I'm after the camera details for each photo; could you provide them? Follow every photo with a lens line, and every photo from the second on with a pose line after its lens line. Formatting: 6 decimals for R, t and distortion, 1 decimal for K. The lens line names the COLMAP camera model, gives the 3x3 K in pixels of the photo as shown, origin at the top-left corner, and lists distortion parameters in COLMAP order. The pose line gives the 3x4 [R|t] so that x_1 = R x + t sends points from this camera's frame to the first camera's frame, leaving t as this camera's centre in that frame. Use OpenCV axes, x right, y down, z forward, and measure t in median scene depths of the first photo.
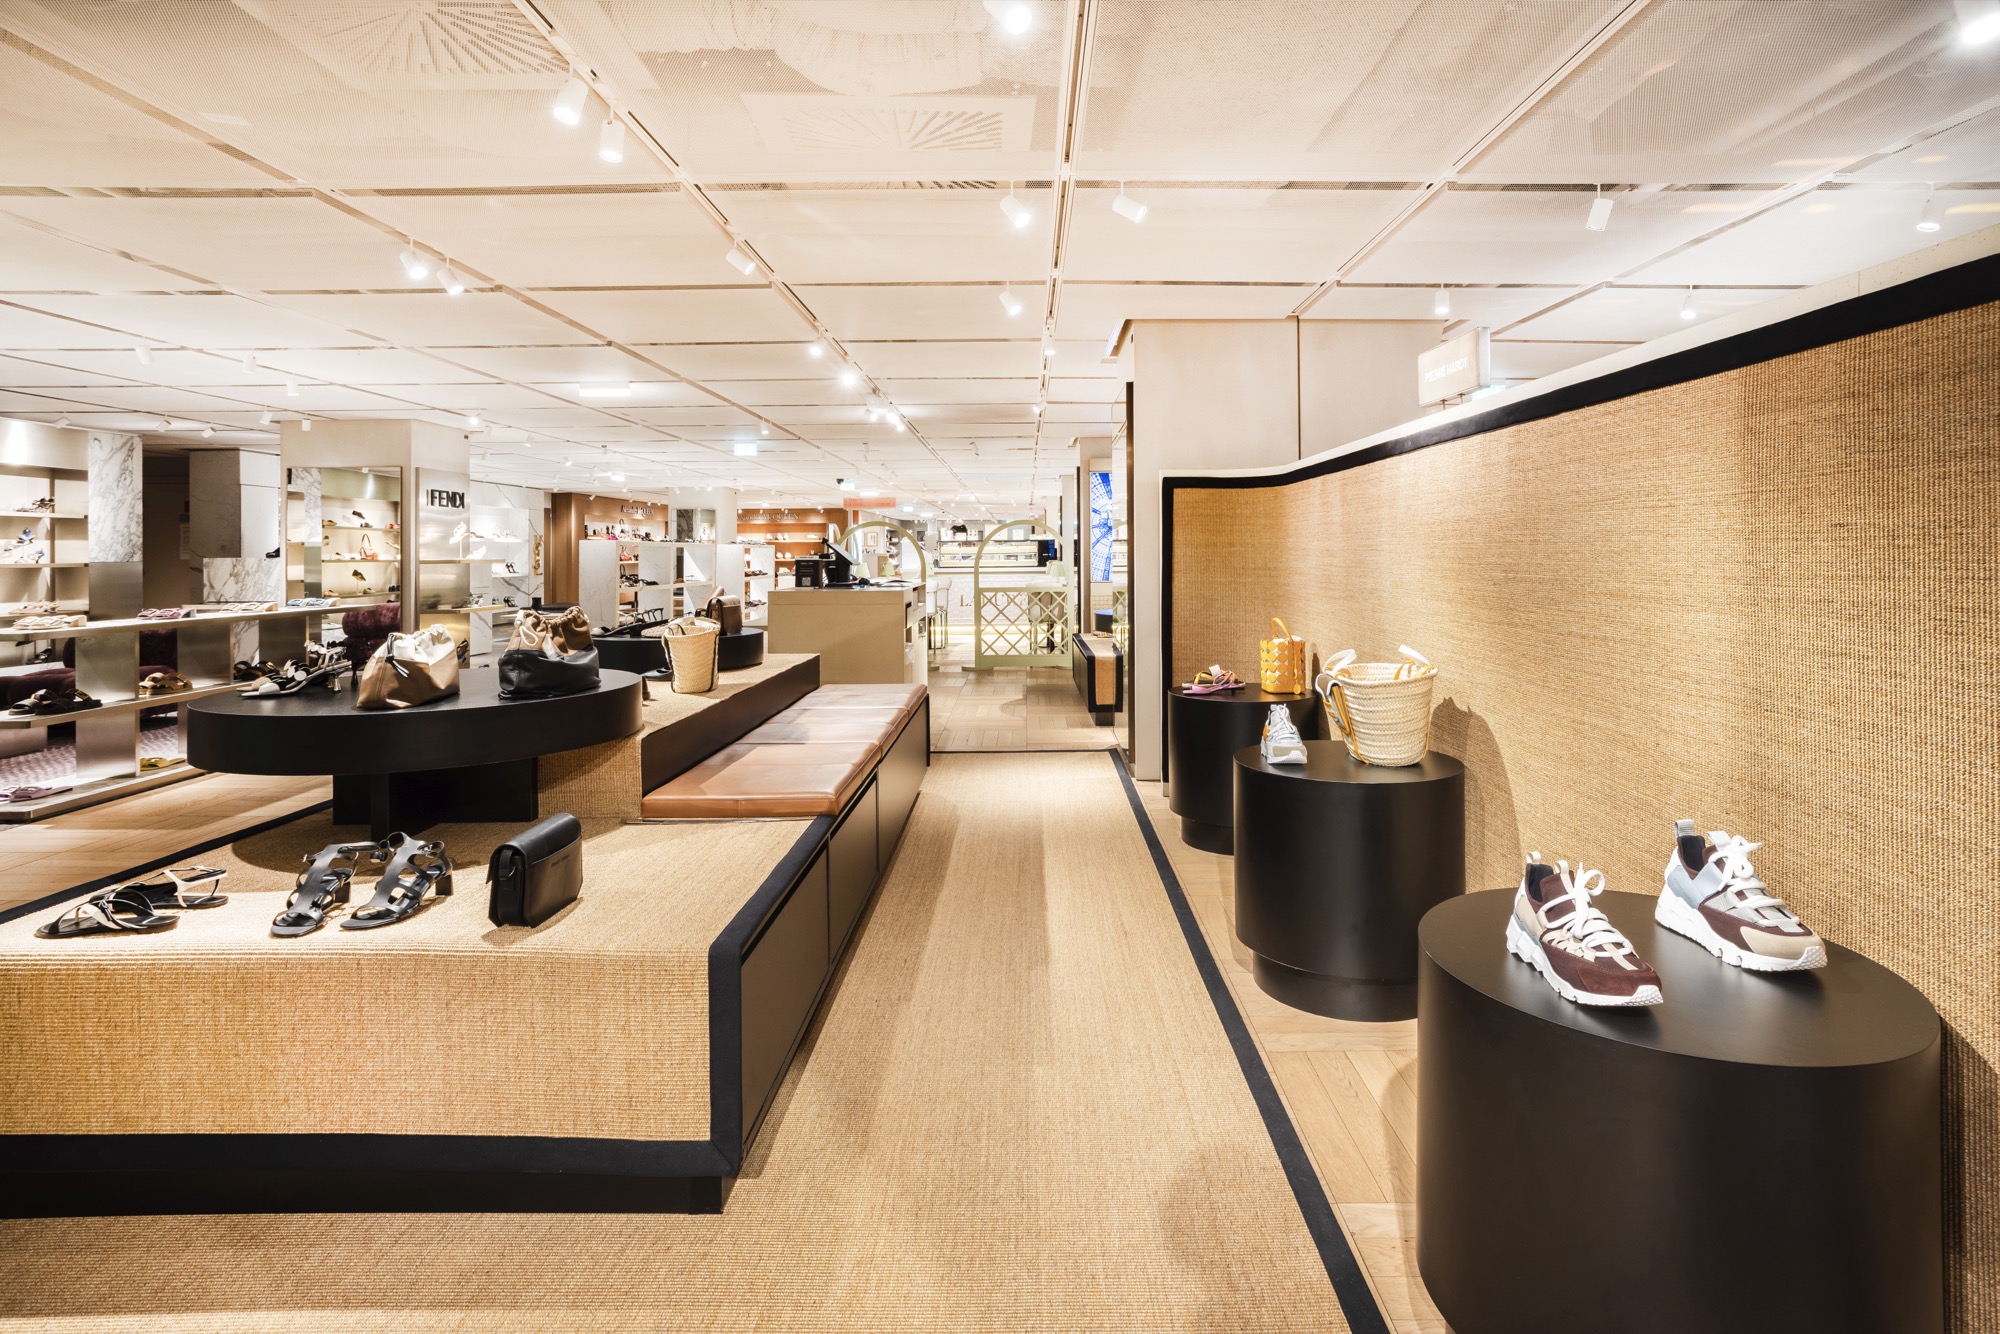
lens RADIAL K [[1000.2, 0, 1033.4], [0, 1000.2, 548.8], [0, 0, 1]] dist [-0.000922, -0.000151]
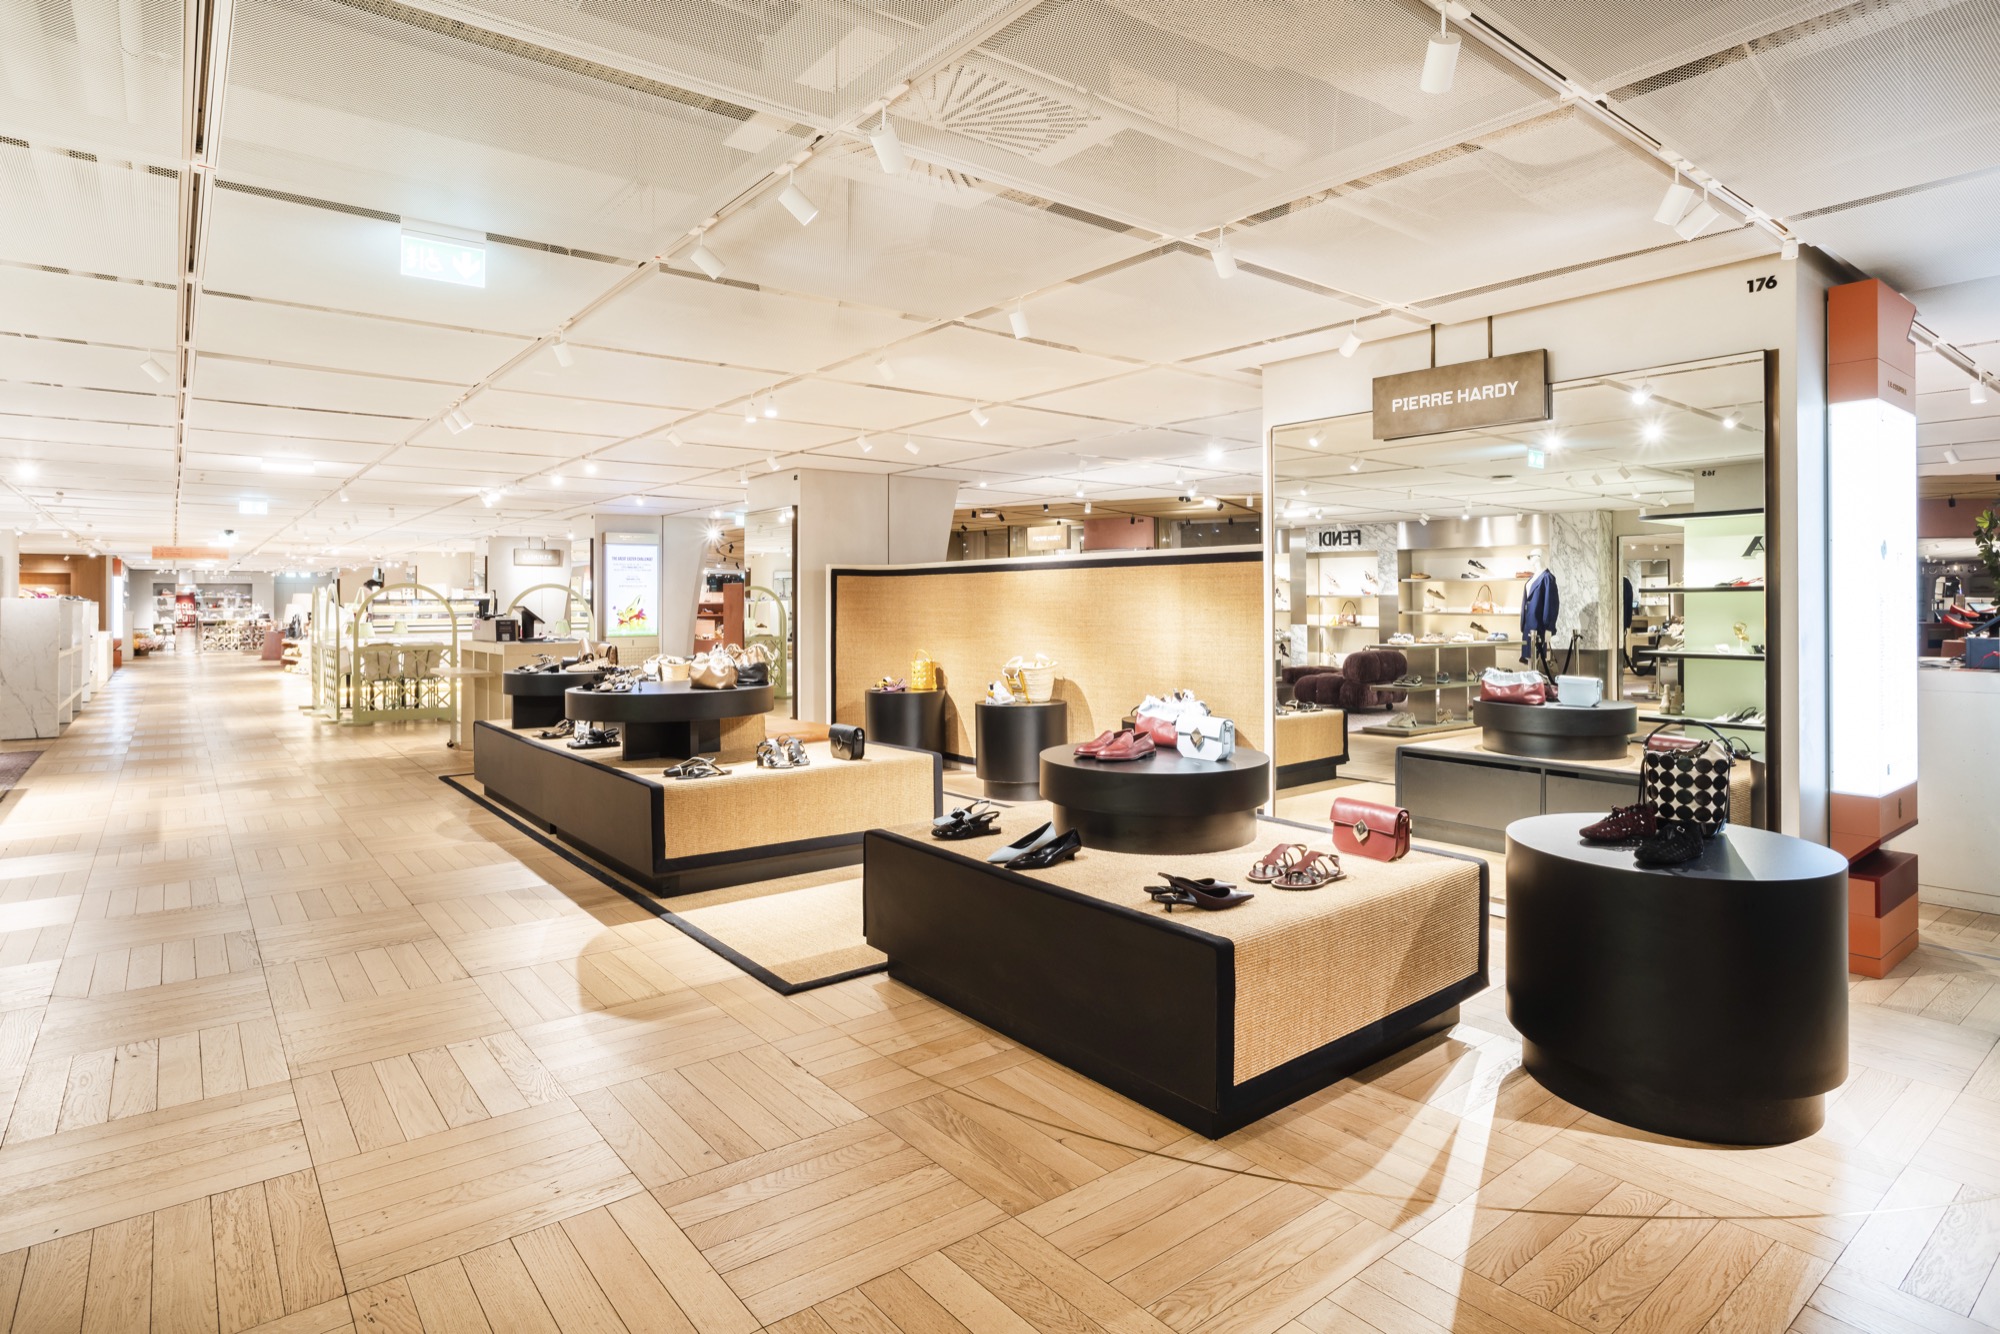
lens RADIAL K [[1054.3, 0, 989.7], [0, 1054.3, 605.6], [0, 0, 1]] dist [-0.010681, 0.000563]
pose [[0.786540, 0.003884, 0.617527, -1.340495], [-0.004227, 0.999991, -0.000905, -0.018746], [-0.617525, -0.001899, 0.786549, -0.958433]]
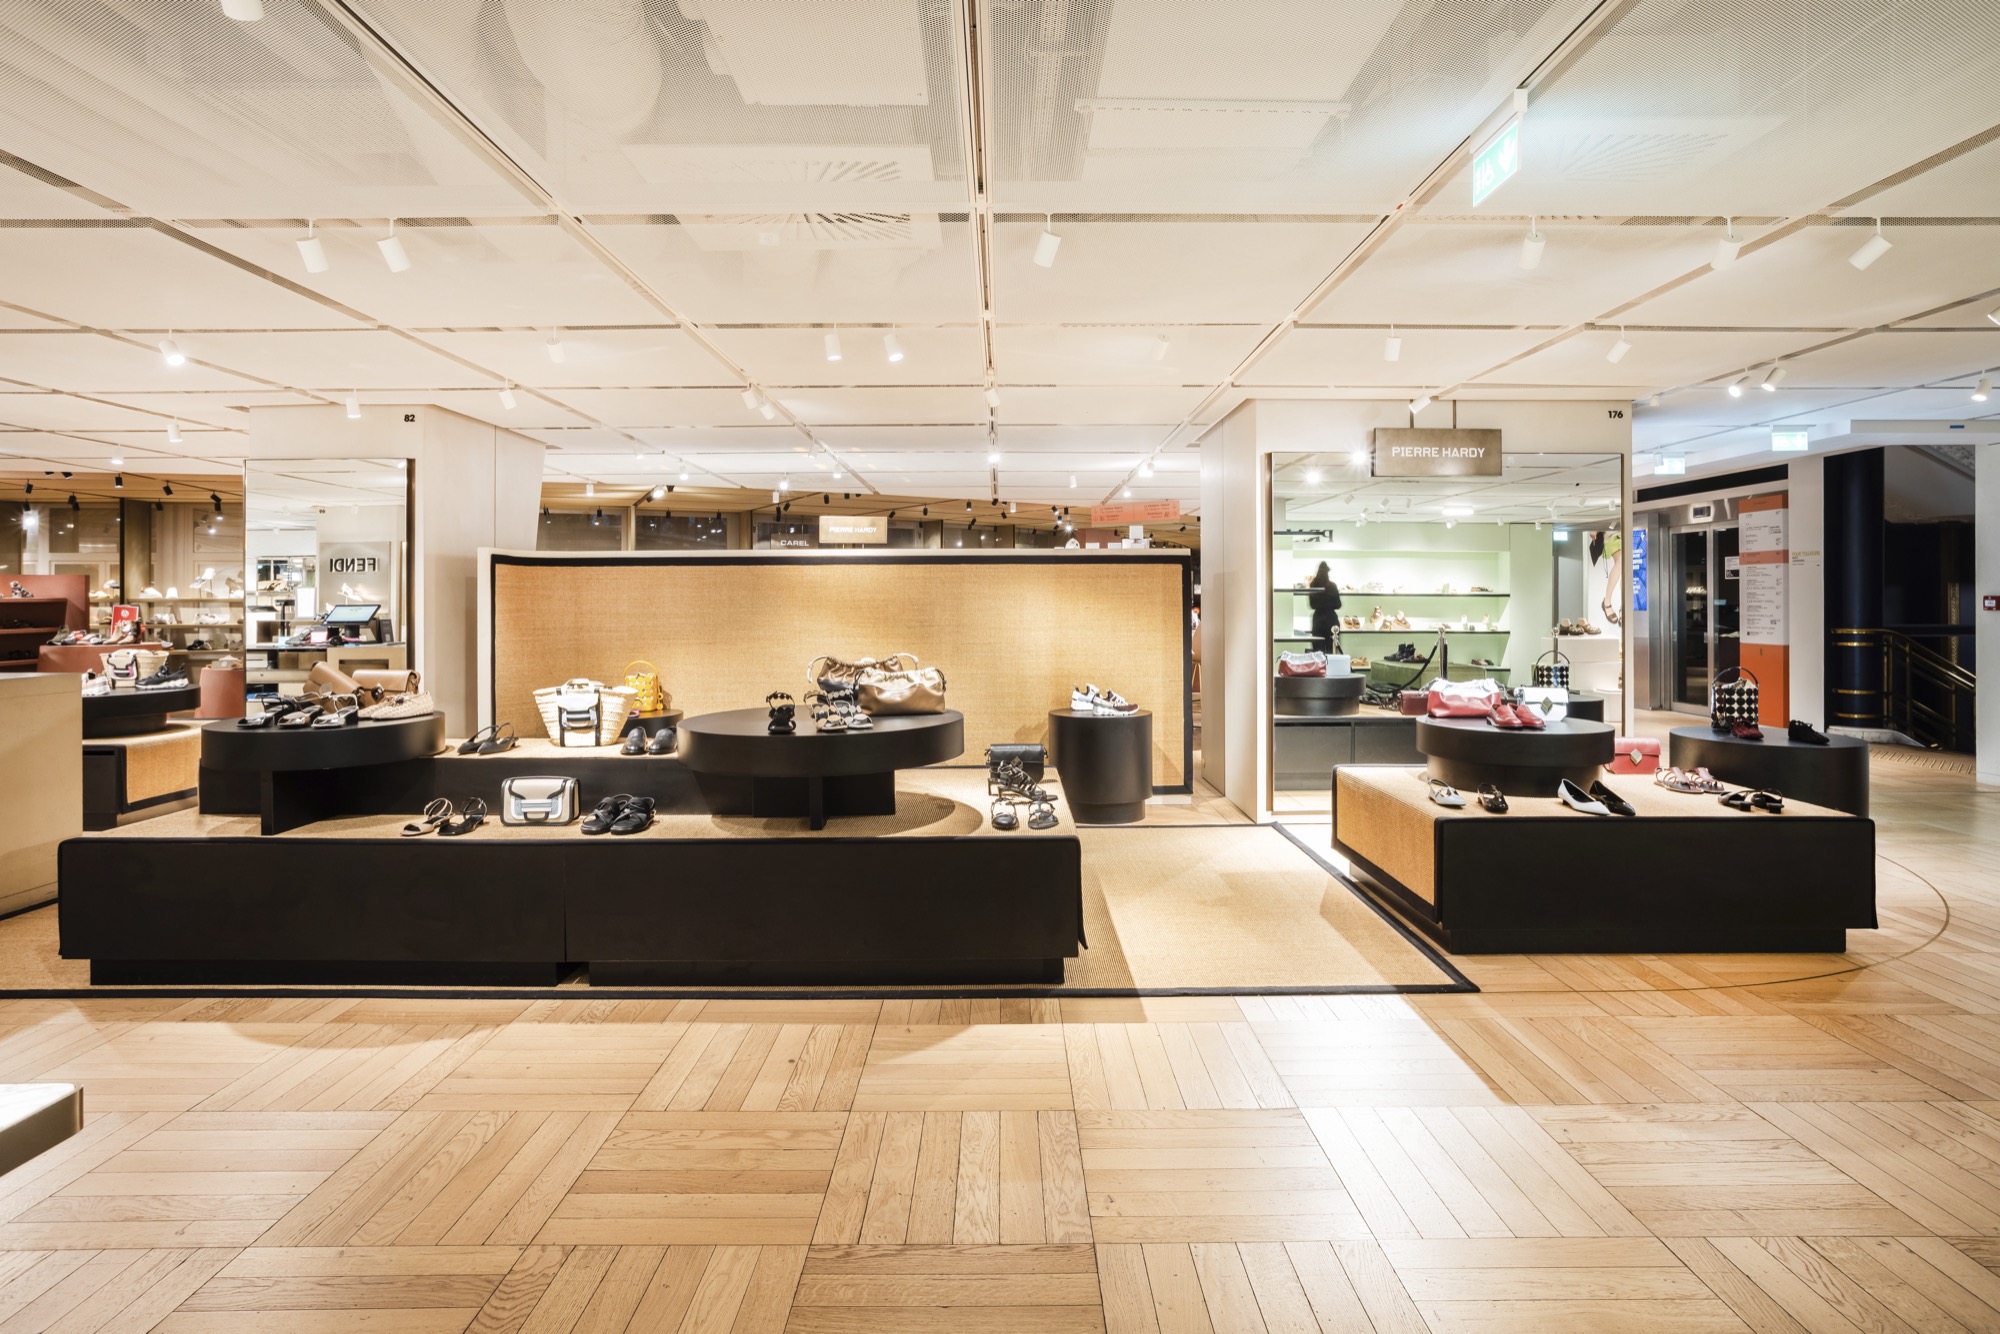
lens RADIAL K [[1054.3, 0, 989.7], [0, 1054.3, 605.6], [0, 0, 1]] dist [-0.010681, 0.000563]
pose [[0.011950, 0.006517, 0.999907, -2.004261], [0.000446, 0.999979, -0.006523, -0.004551], [-0.999928, 0.000524, 0.011947, 0.727249]]
